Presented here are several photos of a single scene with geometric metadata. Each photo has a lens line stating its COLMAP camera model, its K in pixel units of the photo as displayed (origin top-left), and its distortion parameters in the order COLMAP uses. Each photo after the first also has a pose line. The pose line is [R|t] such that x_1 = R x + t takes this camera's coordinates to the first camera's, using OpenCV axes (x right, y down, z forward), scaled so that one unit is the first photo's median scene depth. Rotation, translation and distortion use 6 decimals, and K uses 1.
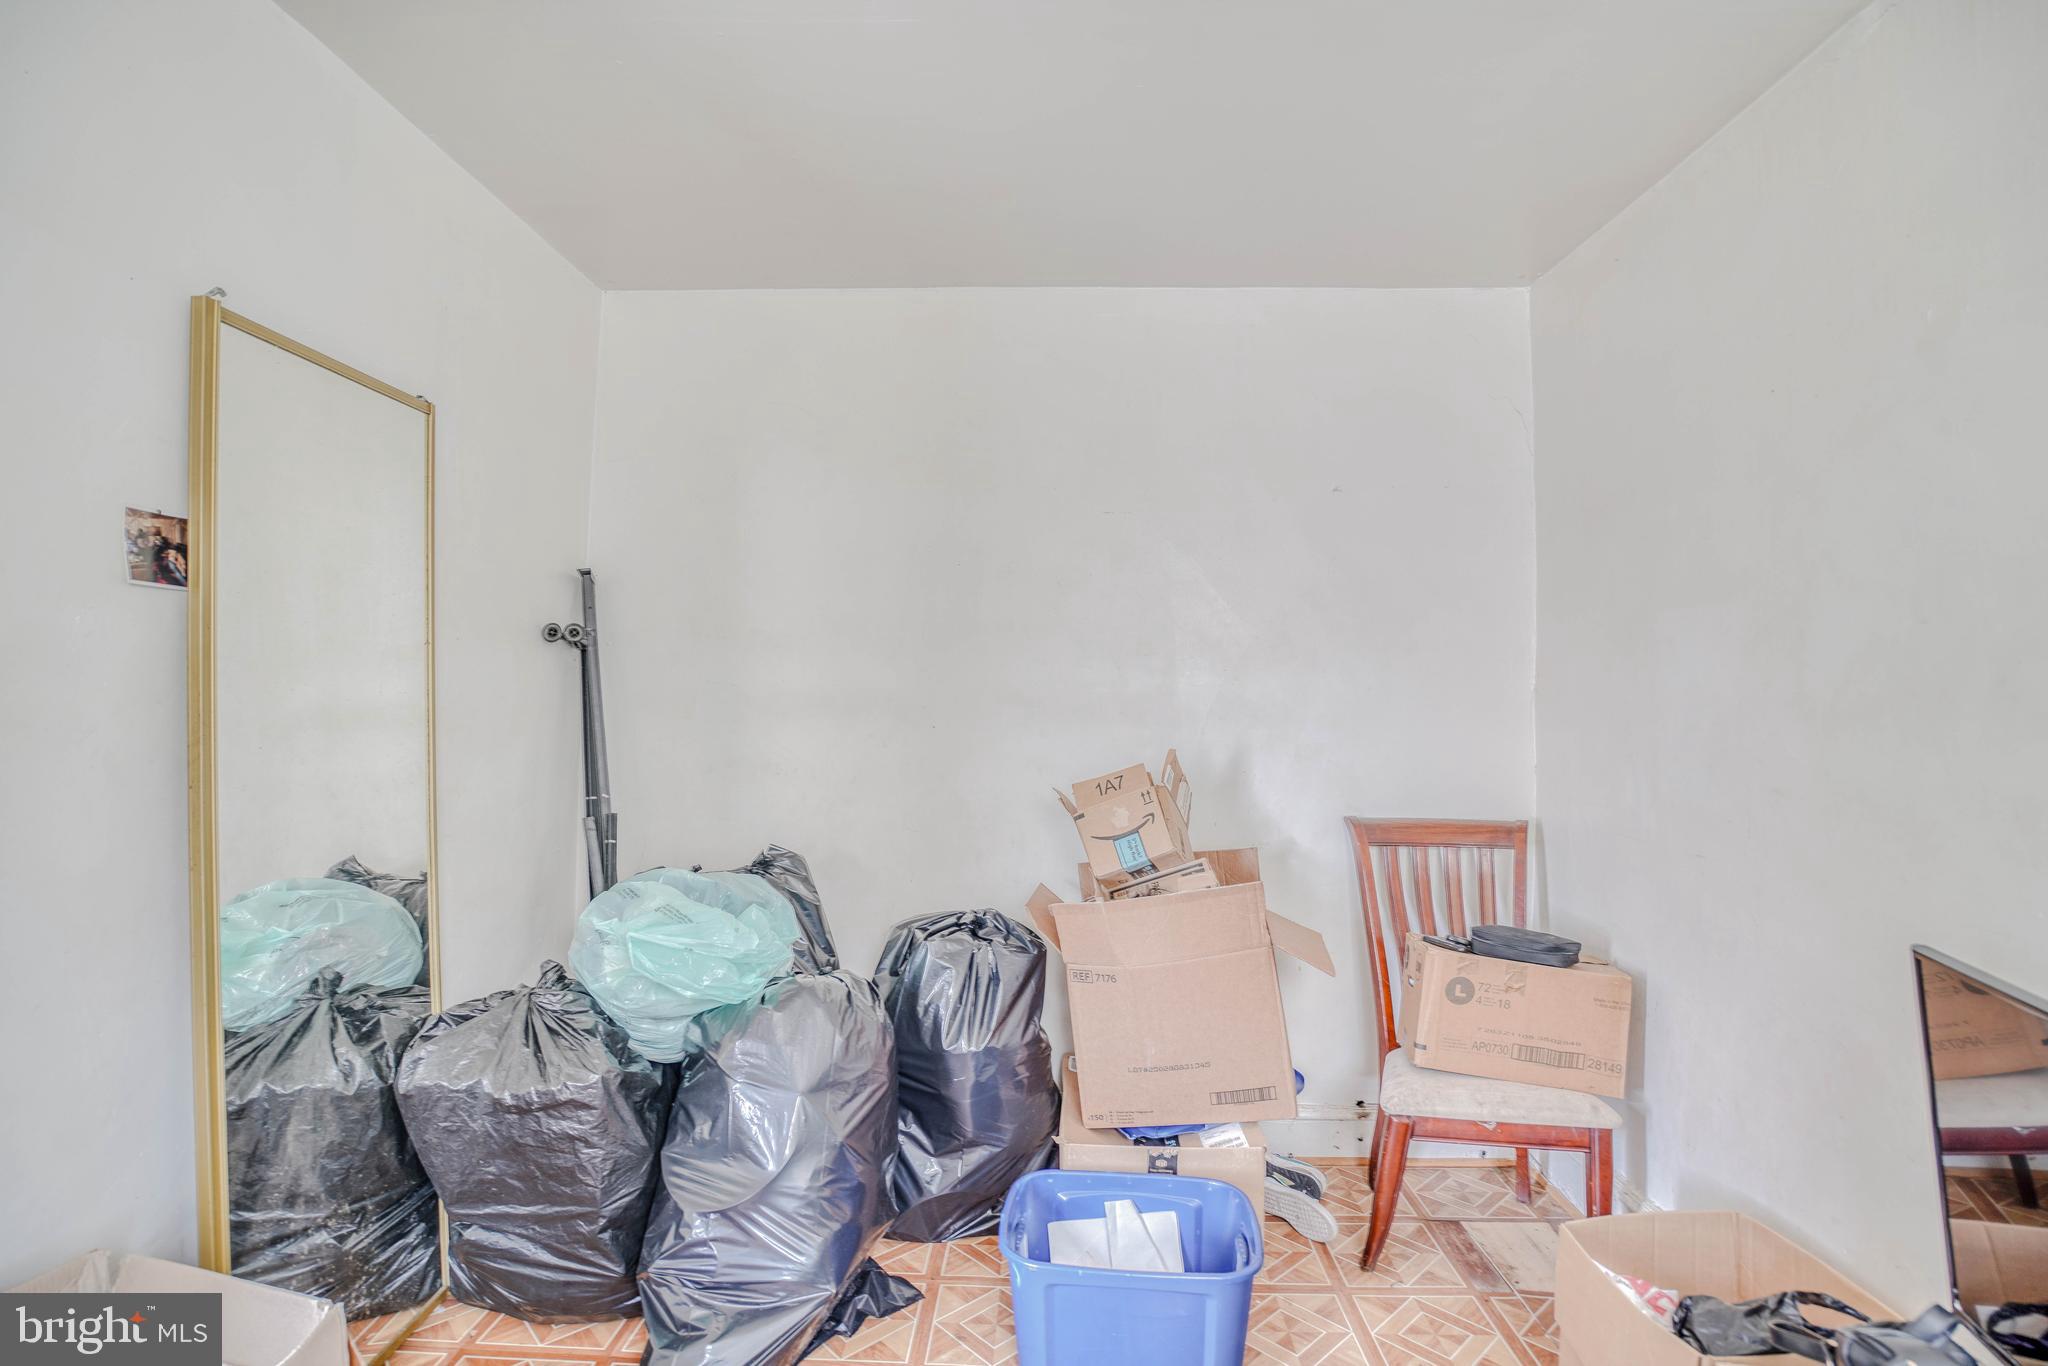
lens RADIAL K [[996.0, 0, 1026.7], [0, 996.0, 649.4], [0, 0, 1]] dist [-0.050256, 0.022729]
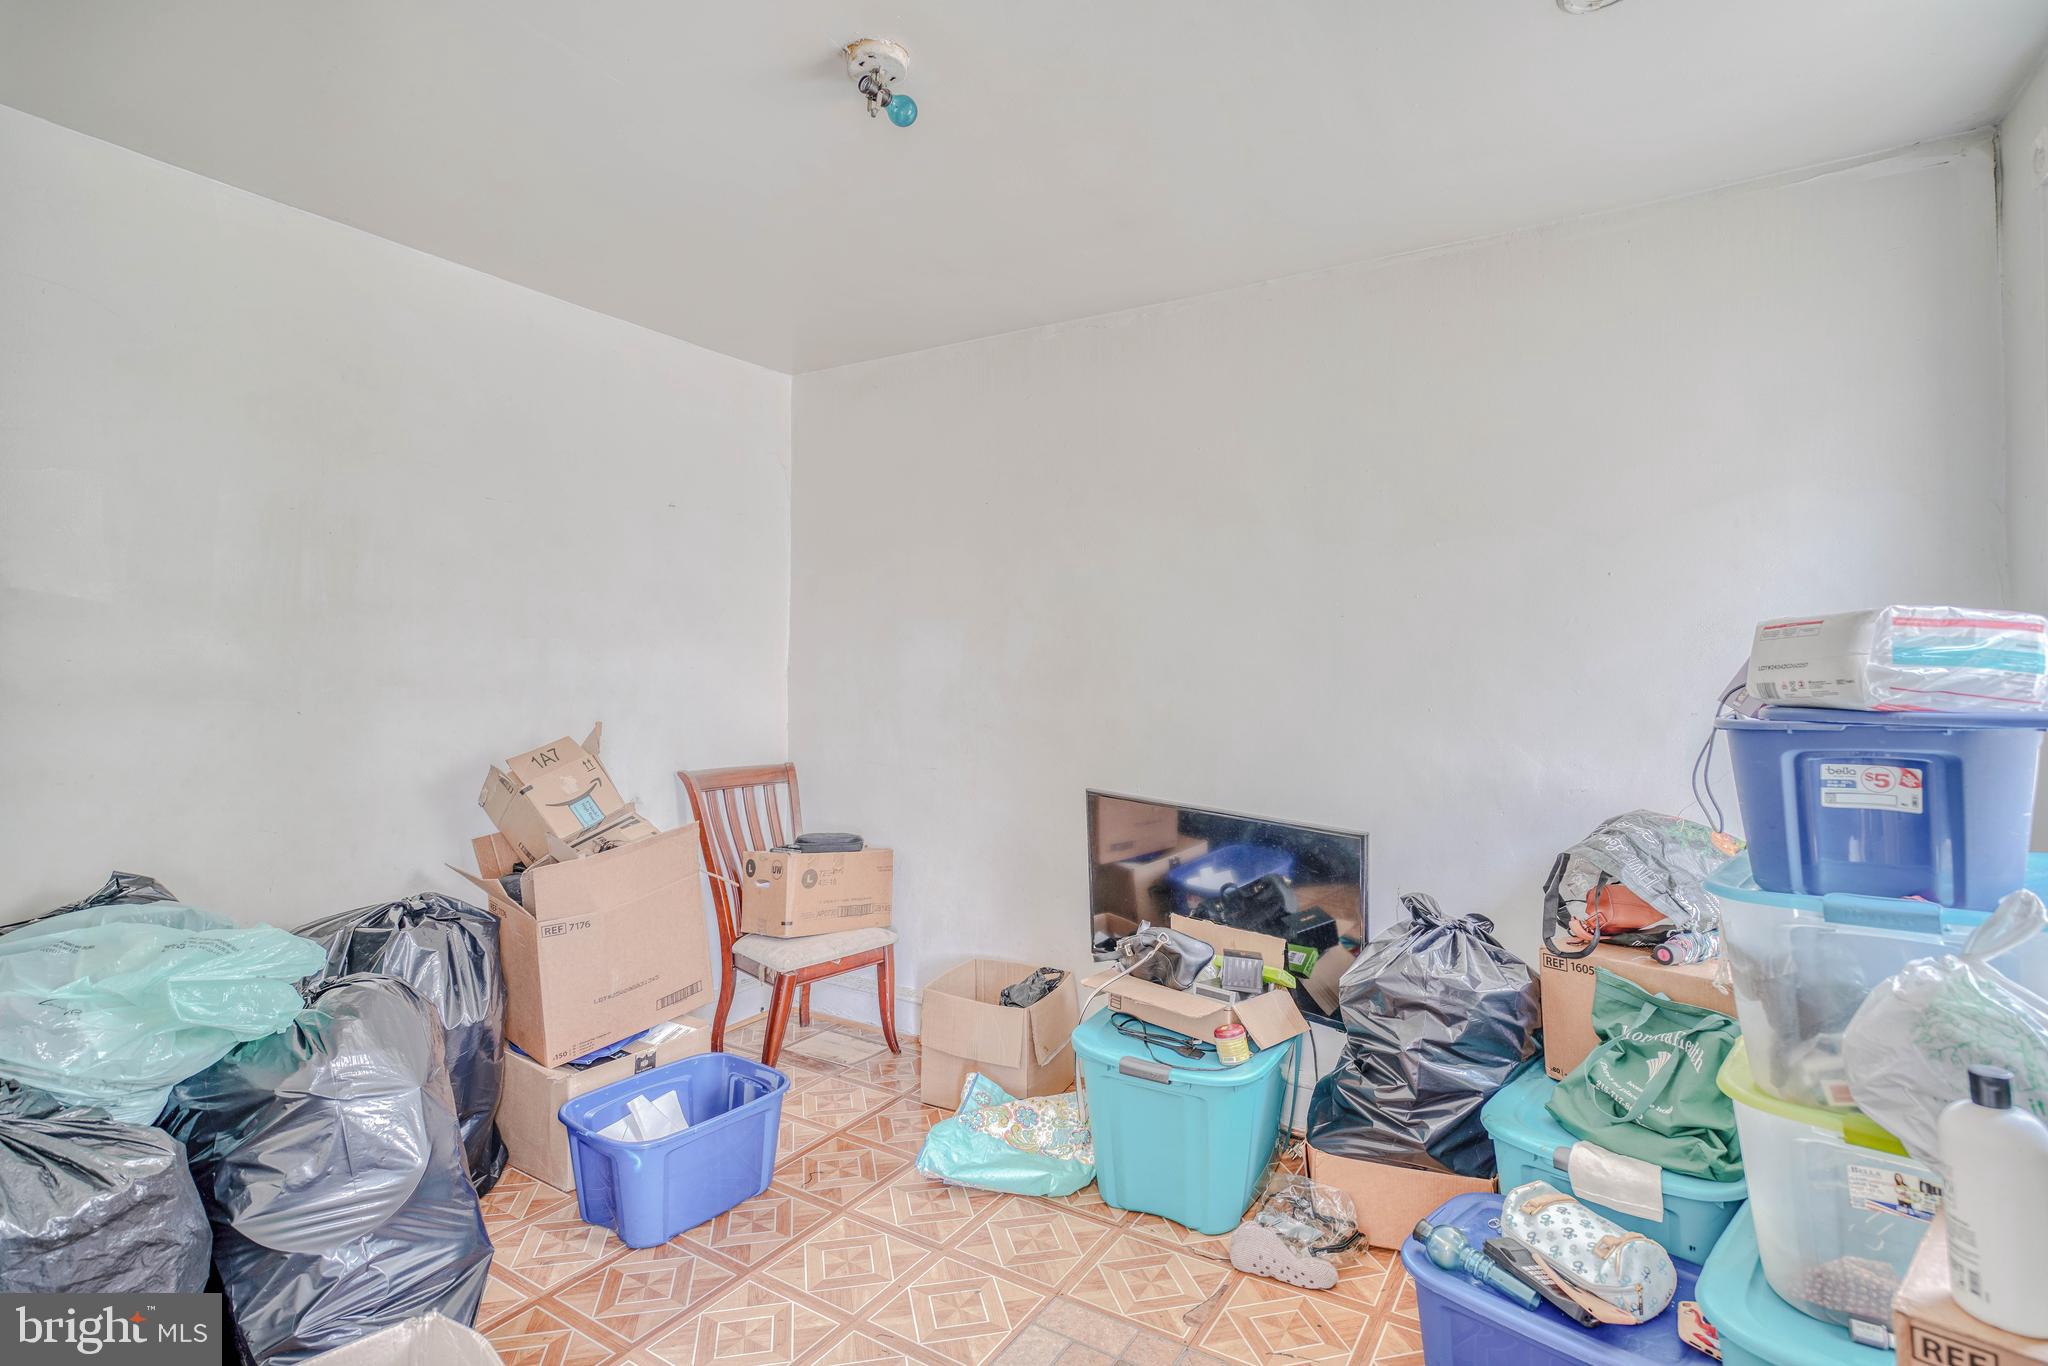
lens RADIAL K [[970.0, 0, 1016.5], [0, 970.0, 665.0], [0, 0, 1]] dist [-0.046632, 0.020706]
pose [[0.516252, 0.001272, 0.856436, -0.601322], [-0.033776, 0.999251, 0.018875, -0.002279], [-0.855771, -0.038671, 0.515908, 0.022481]]
